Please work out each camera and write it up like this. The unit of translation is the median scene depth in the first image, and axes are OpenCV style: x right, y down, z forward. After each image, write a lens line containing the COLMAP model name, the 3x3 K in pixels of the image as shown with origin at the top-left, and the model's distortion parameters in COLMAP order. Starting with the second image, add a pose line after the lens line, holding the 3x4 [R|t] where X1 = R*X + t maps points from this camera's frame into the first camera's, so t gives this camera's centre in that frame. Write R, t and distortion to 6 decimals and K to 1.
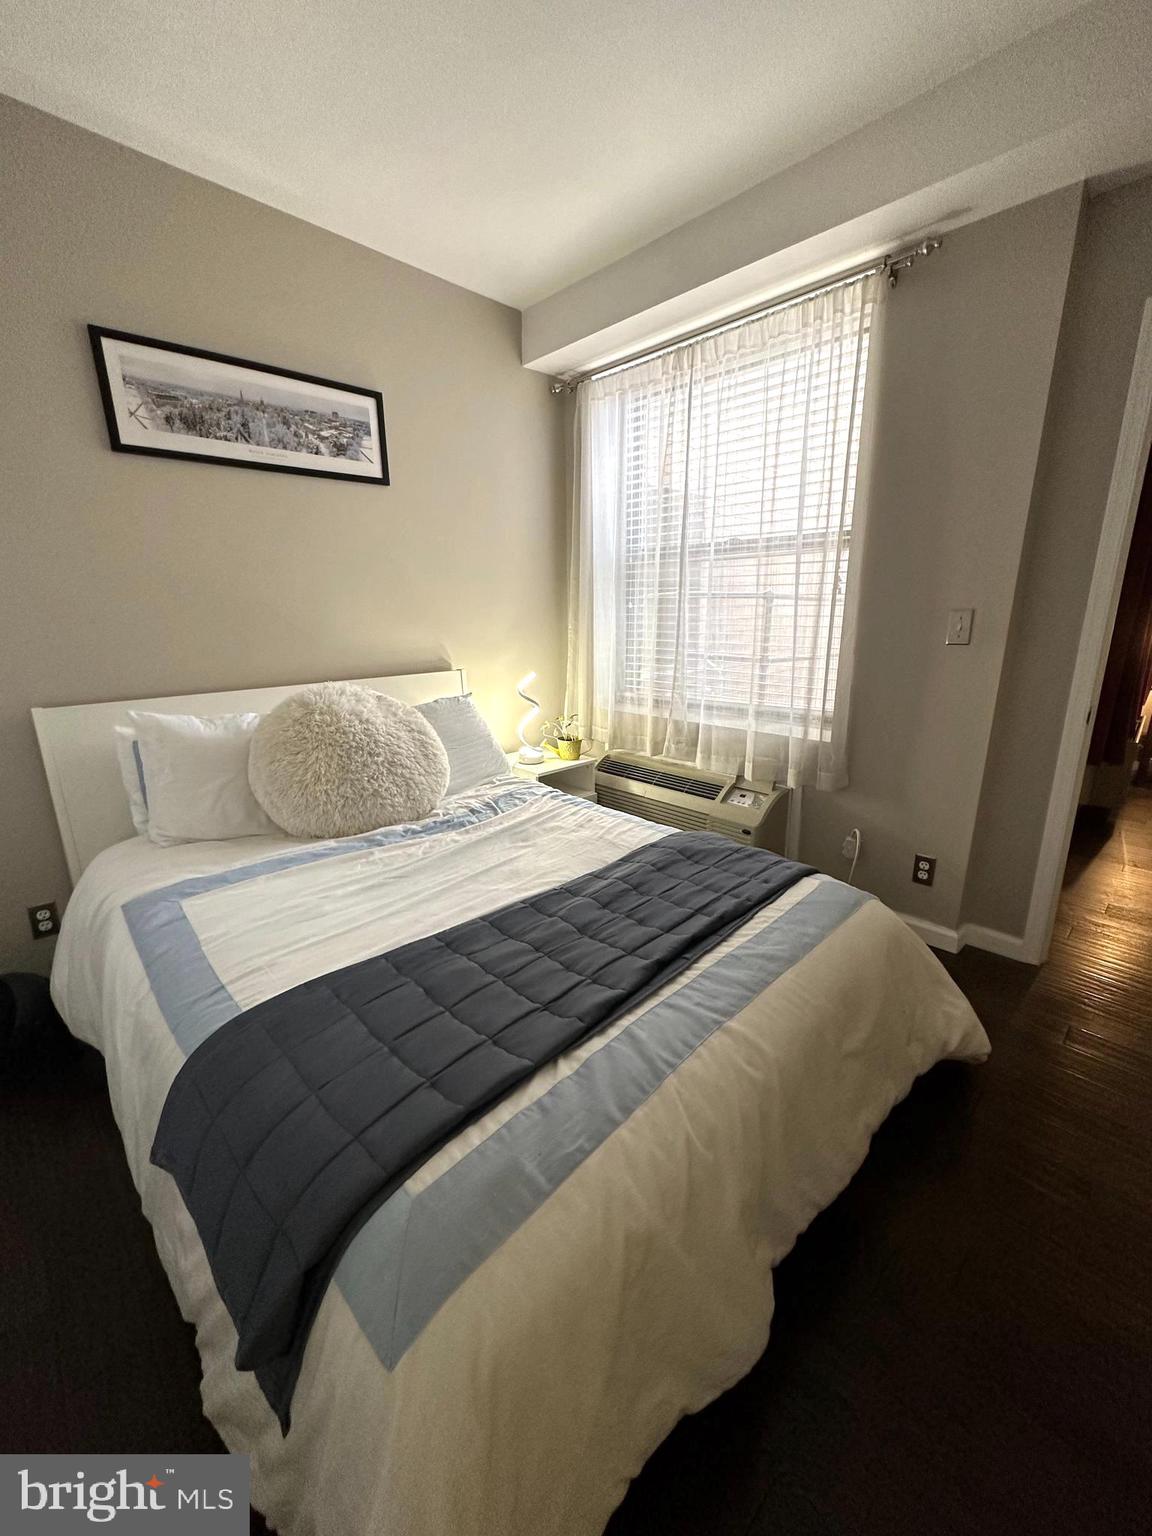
lens RADIAL K [[607.9, 0, 576.0], [0, 607.9, 768.0], [0, 0, 1]] dist [-0.001456, -0.000154]
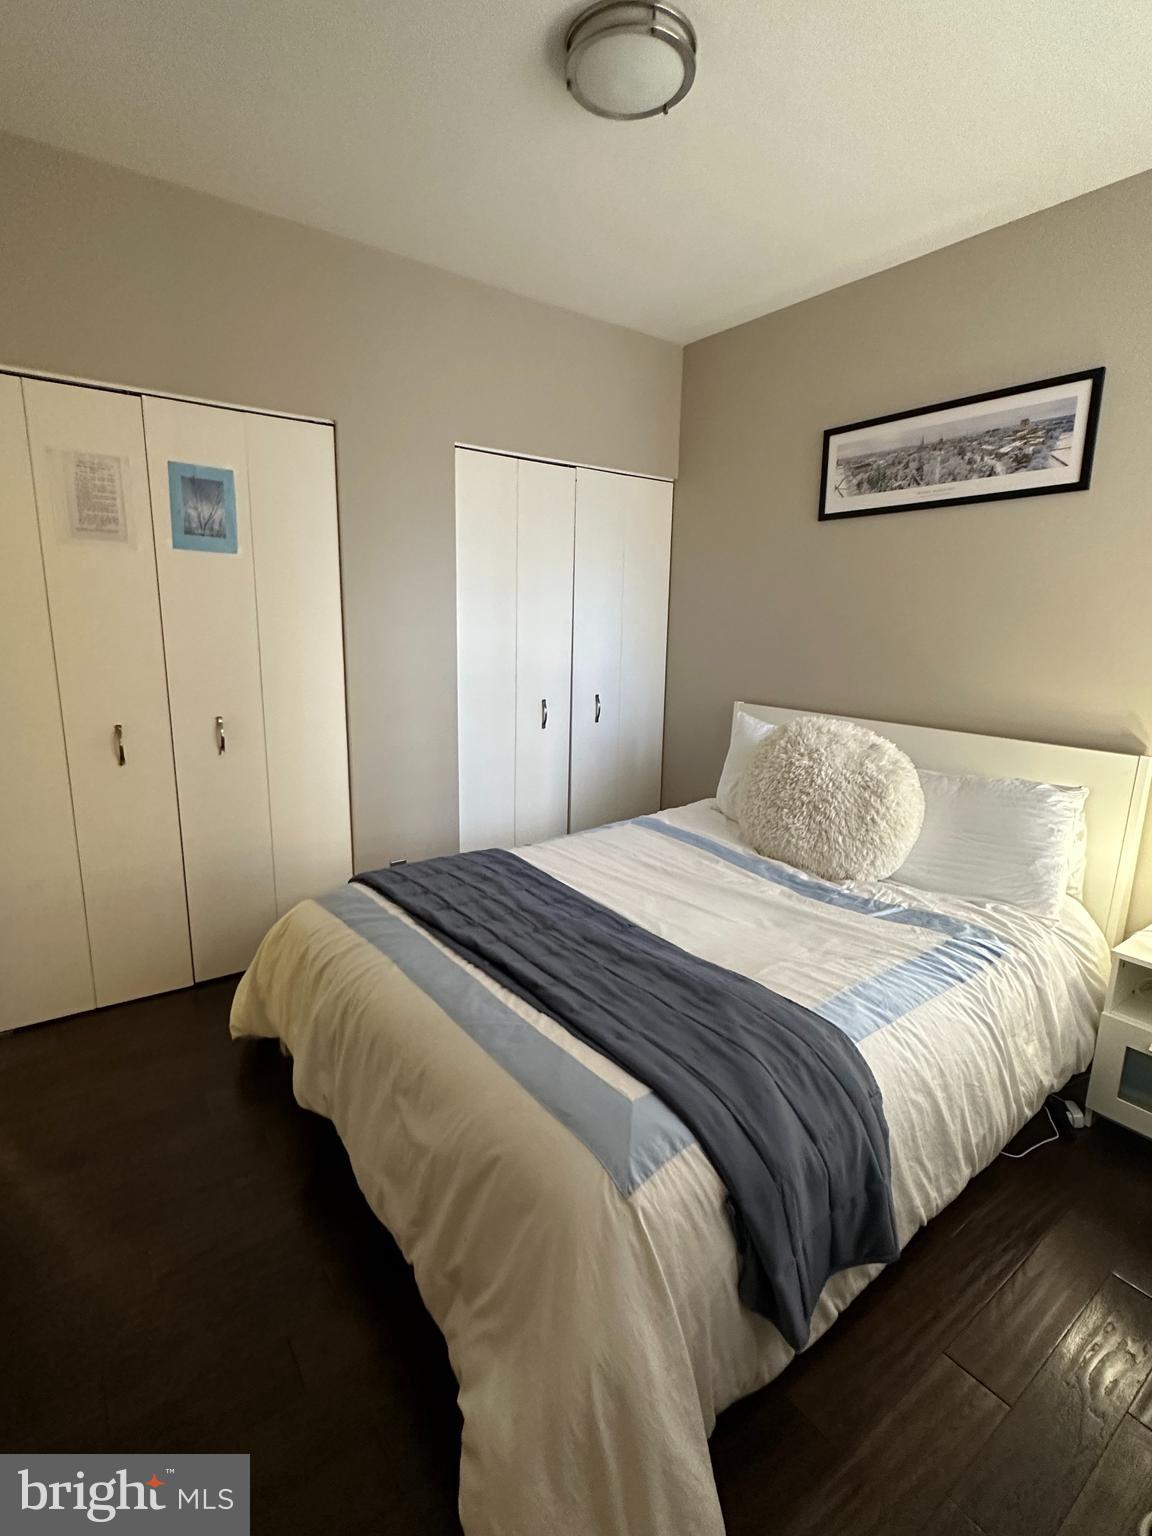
lens RADIAL K [[721.3, 0, 576.0], [0, 721.3, 768.0], [0, 0, 1]] dist [0.000784, 0.000572]
pose [[-0.126643, 0.211579, -0.969121, 0.839689], [-0.272629, 0.931939, 0.239089, -0.236896], [0.953748, 0.294490, -0.060341, 0.694580]]
